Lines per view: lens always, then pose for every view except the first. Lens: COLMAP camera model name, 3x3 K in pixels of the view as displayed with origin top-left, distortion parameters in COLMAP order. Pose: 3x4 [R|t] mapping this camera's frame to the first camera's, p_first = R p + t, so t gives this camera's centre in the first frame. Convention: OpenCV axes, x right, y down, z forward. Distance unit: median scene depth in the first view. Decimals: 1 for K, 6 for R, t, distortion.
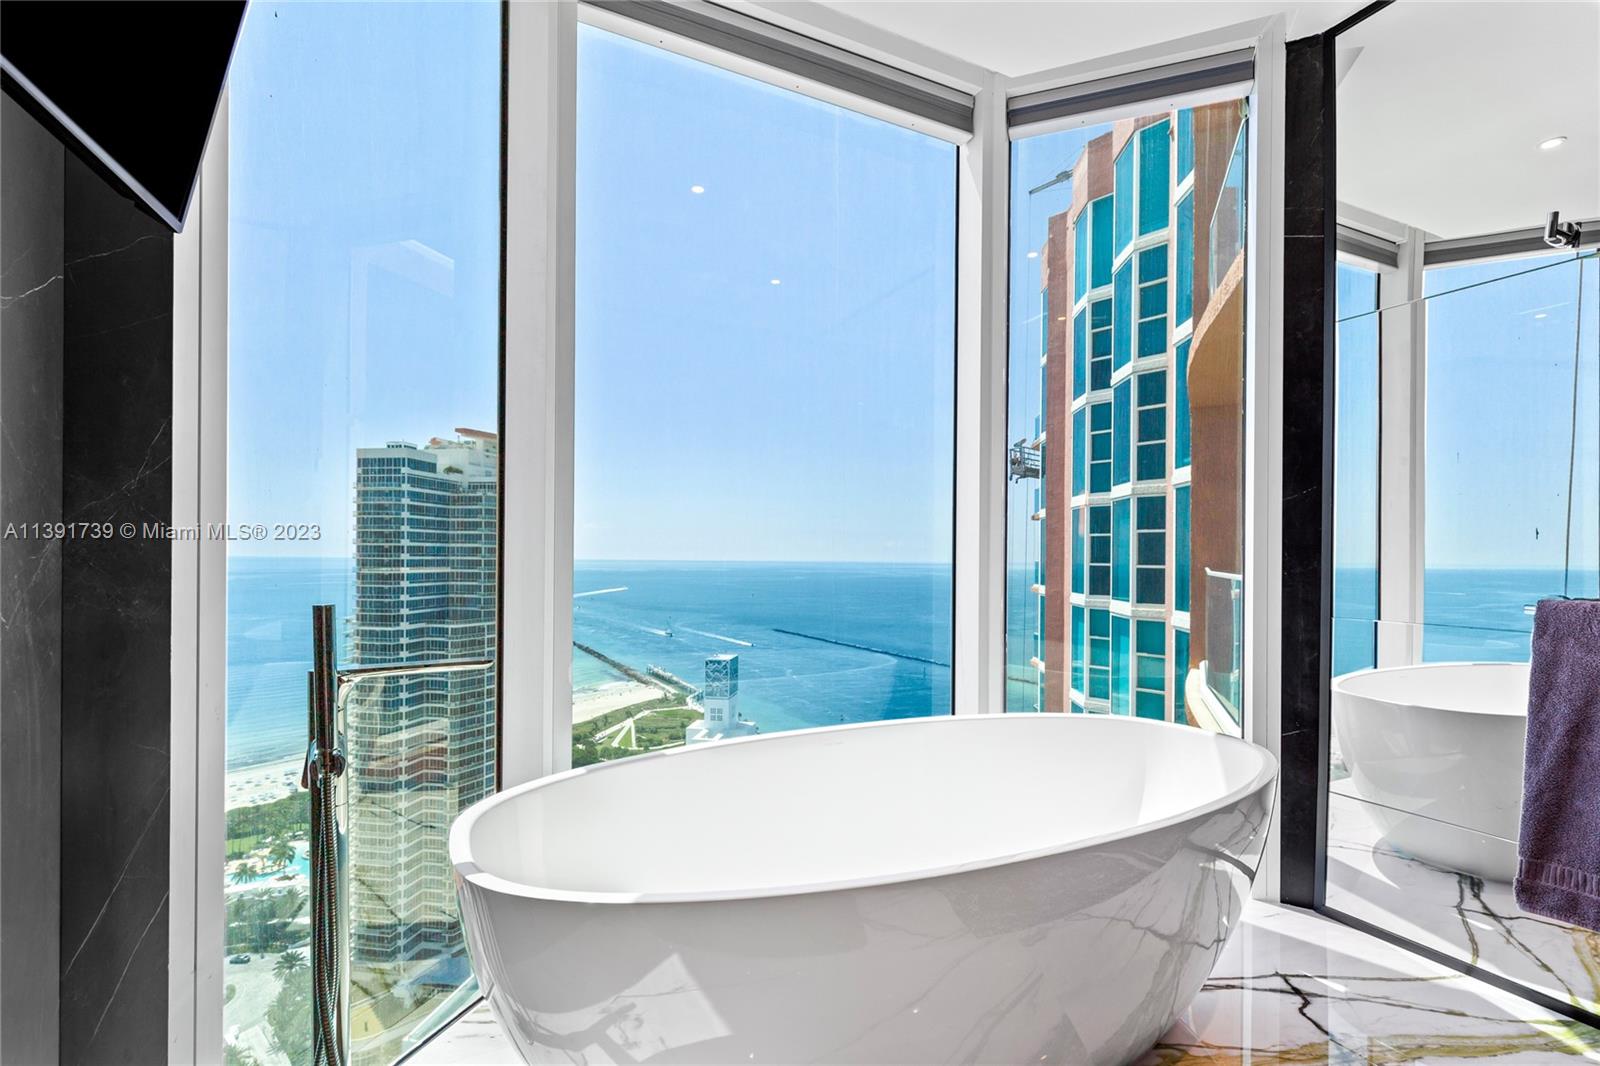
lens RADIAL K [[728.4, 0, 800.9], [0, 728.4, 555.7], [0, 0, 1]] dist [0.000399, -0.000288]
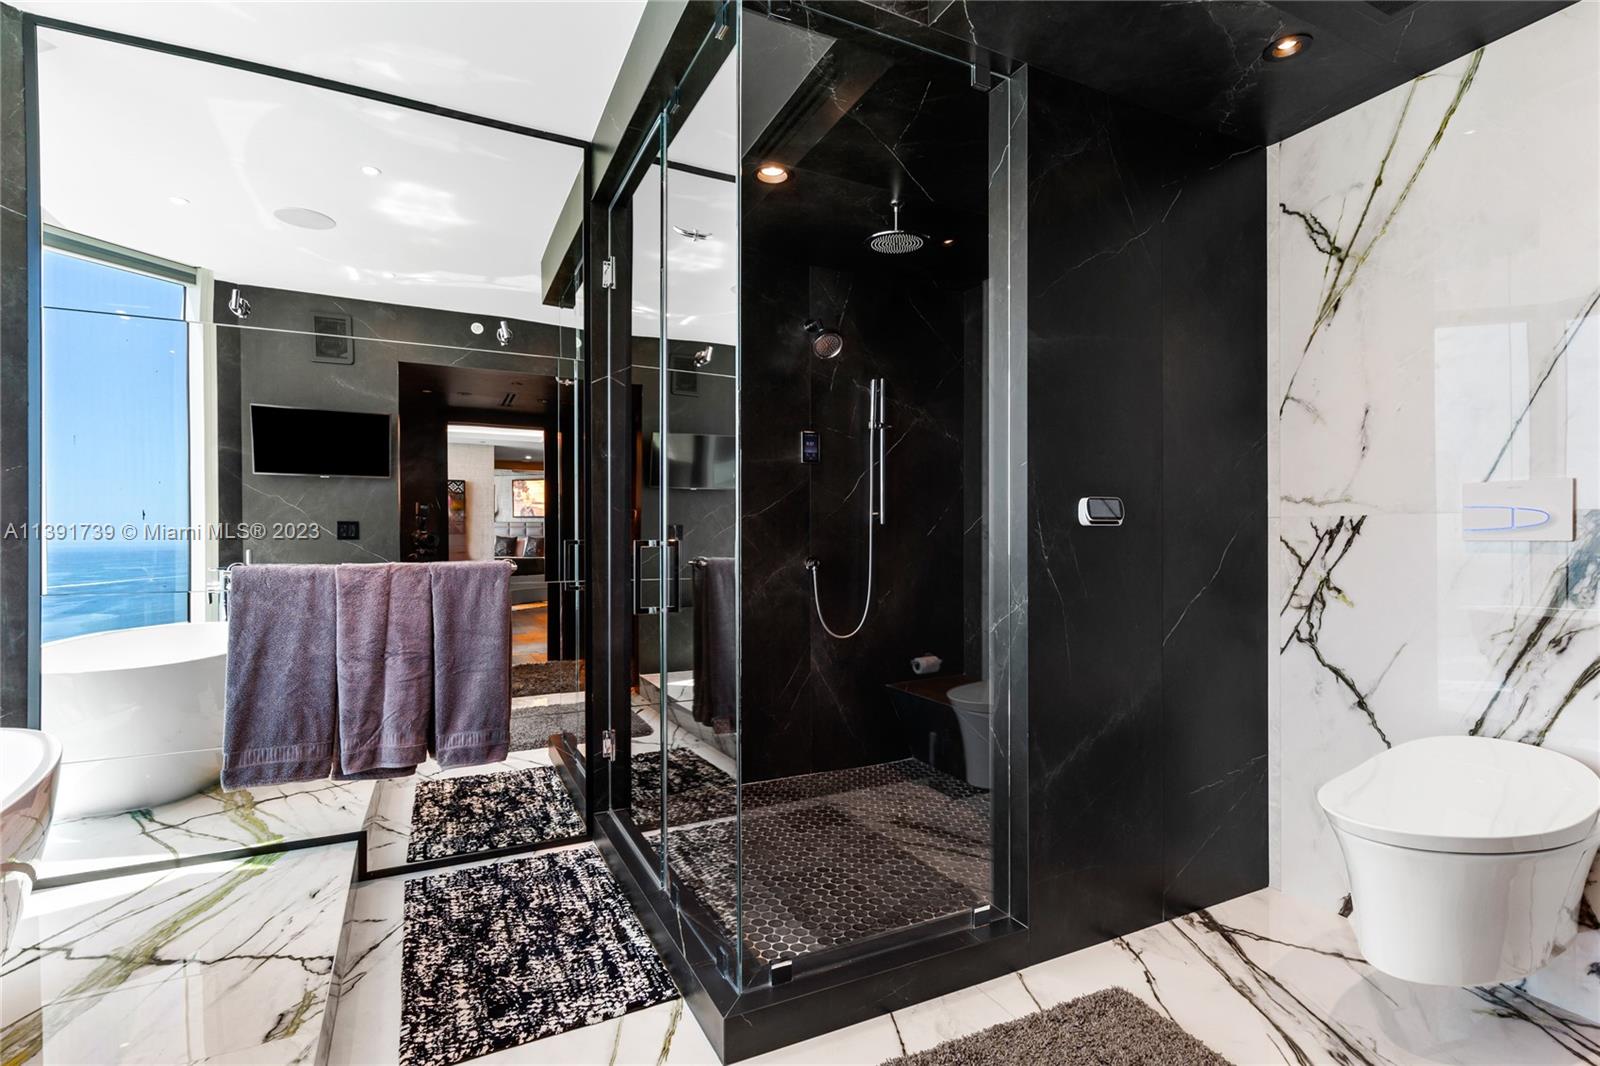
lens RADIAL K [[762.6, 0, 801.5], [0, 762.6, 537.4], [0, 0, 1]] dist [-0.000189, -0.000019]
pose [[-0.002143, -0.007670, 0.999968, -0.393429], [0.000694, 0.999970, 0.007671, -0.005075], [-0.999997, 0.000711, -0.002138, -0.073862]]
